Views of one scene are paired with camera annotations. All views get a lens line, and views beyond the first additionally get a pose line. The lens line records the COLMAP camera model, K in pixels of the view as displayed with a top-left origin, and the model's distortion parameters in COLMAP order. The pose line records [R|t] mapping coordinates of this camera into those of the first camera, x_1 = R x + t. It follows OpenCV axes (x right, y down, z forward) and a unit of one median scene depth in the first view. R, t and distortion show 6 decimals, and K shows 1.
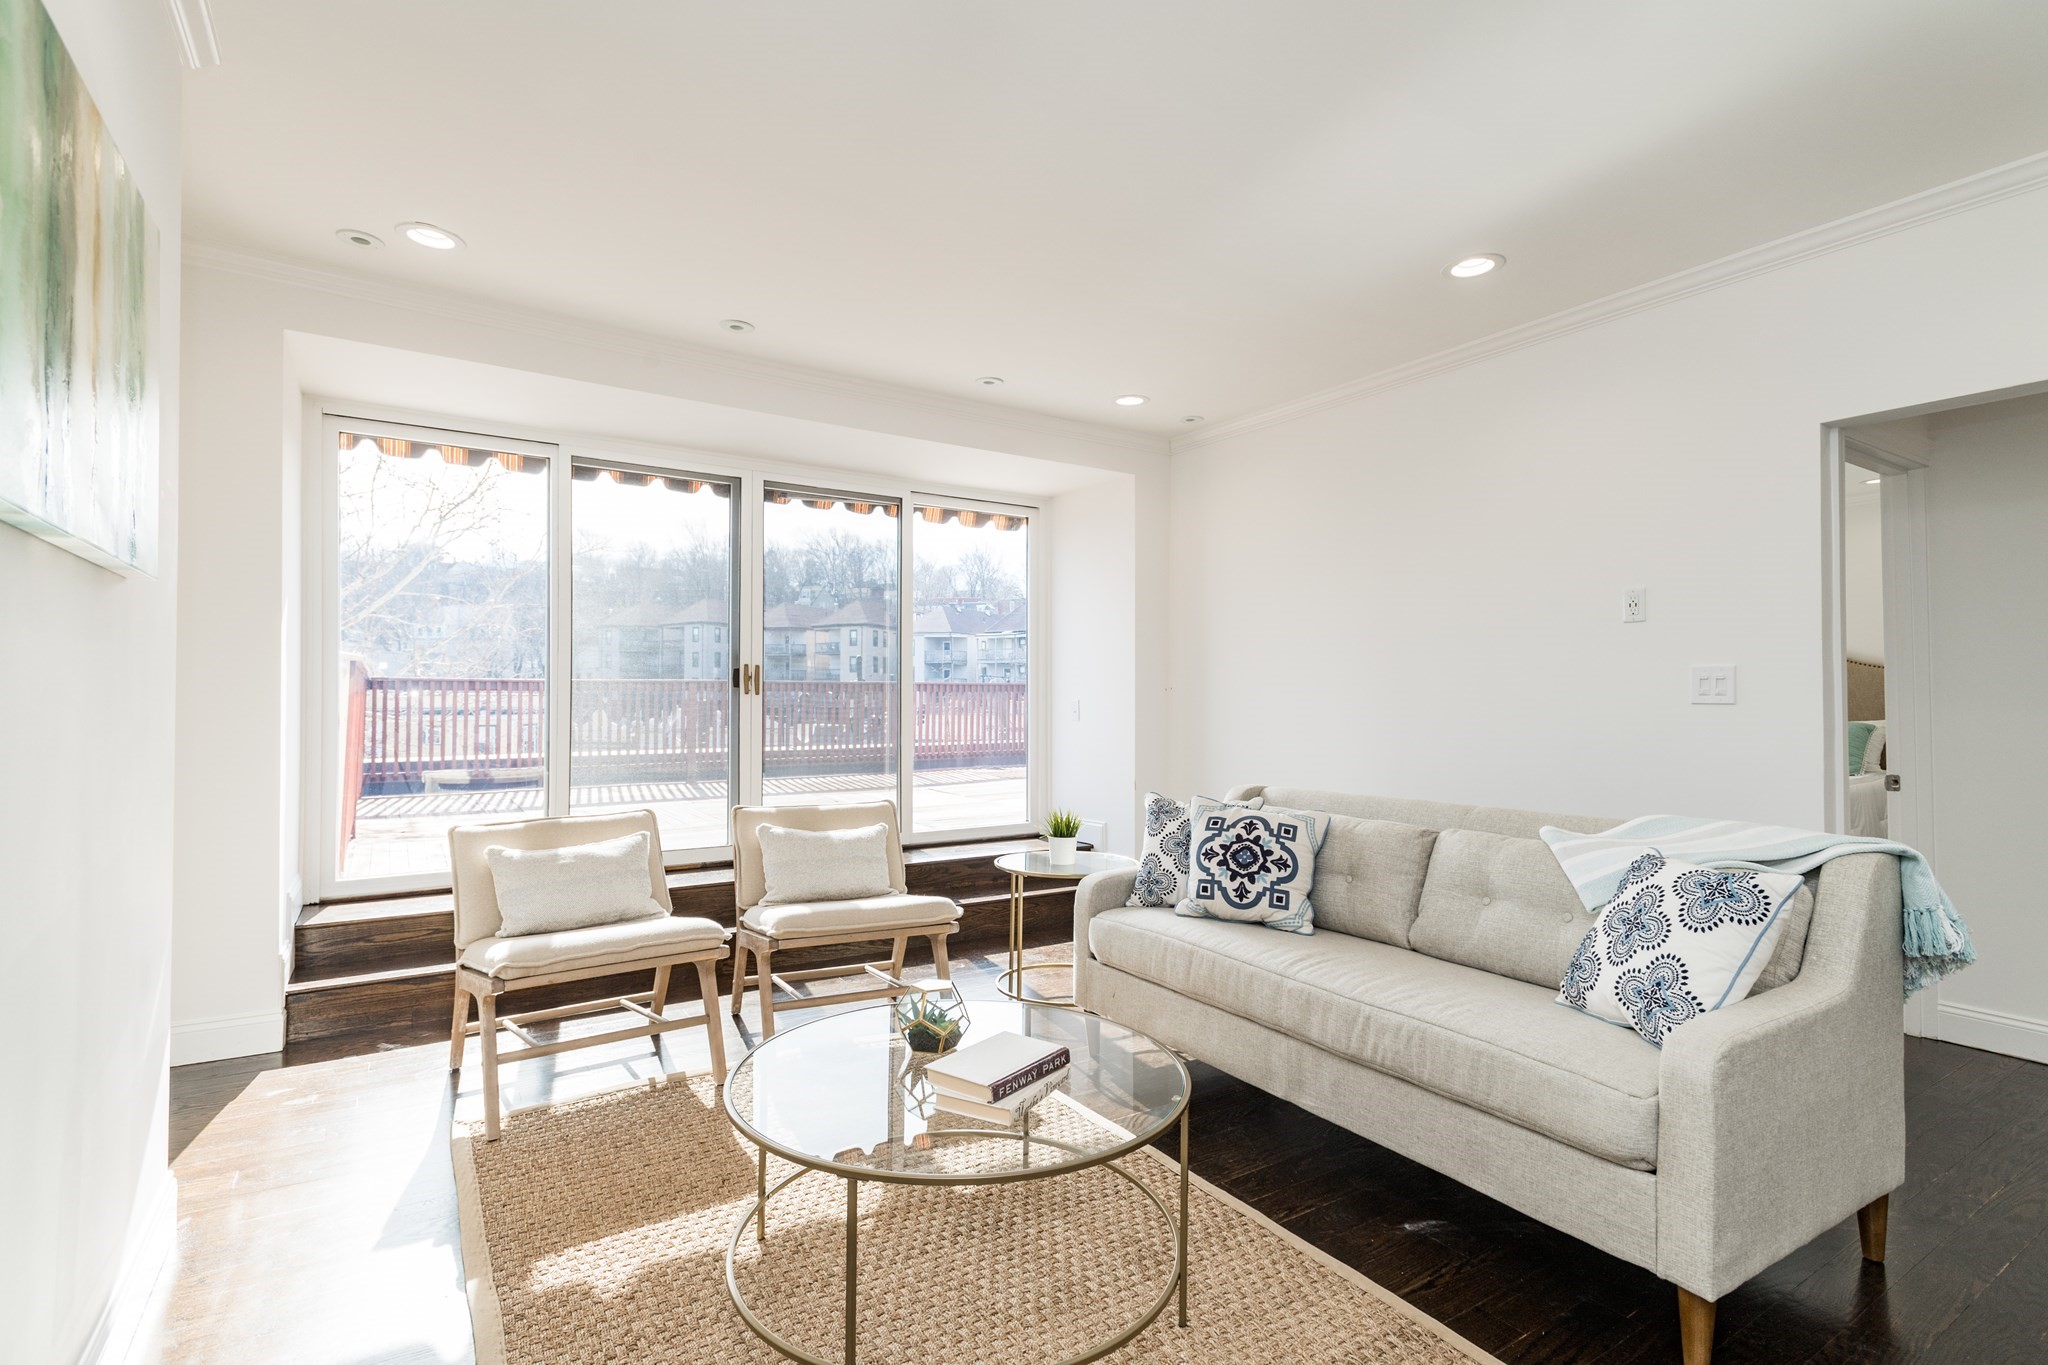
lens RADIAL K [[956.4, 0, 1027.4], [0, 956.4, 694.1], [0, 0, 1]] dist [0.023372, 0.000004]
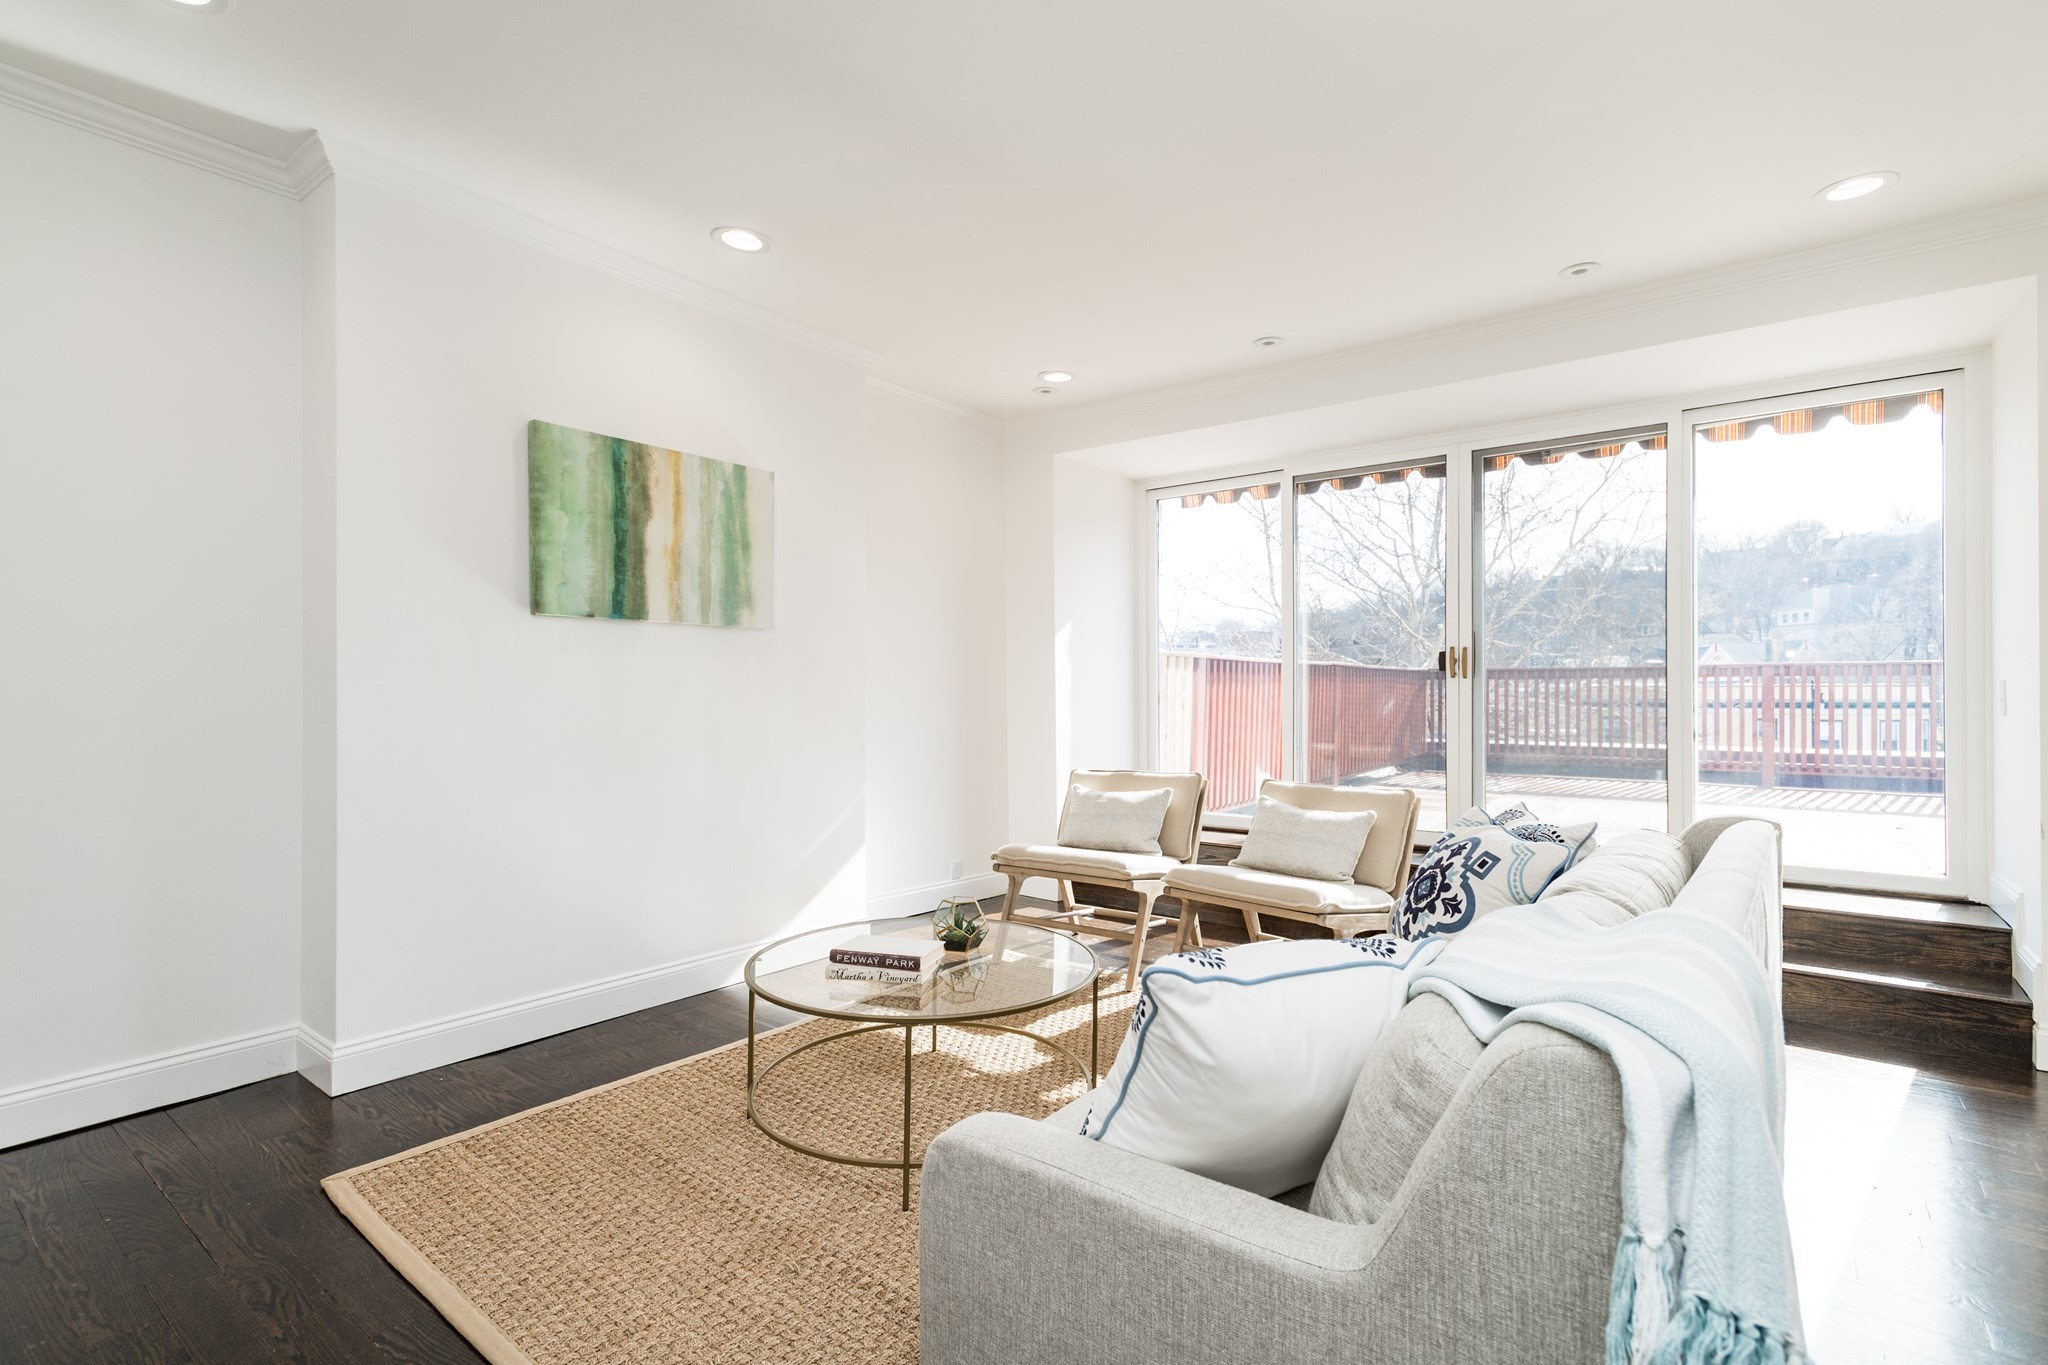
lens RADIAL K [[956.4, 0, 1026.1], [0, 956.4, 679.5], [0, 0, 1]] dist [0.023372, 0.000004]
pose [[0.315886, -0.004610, -0.948786, 0.443128], [-0.001277, 0.999985, -0.005284, 0.006431], [0.948796, 0.002881, 0.315876, 0.263427]]
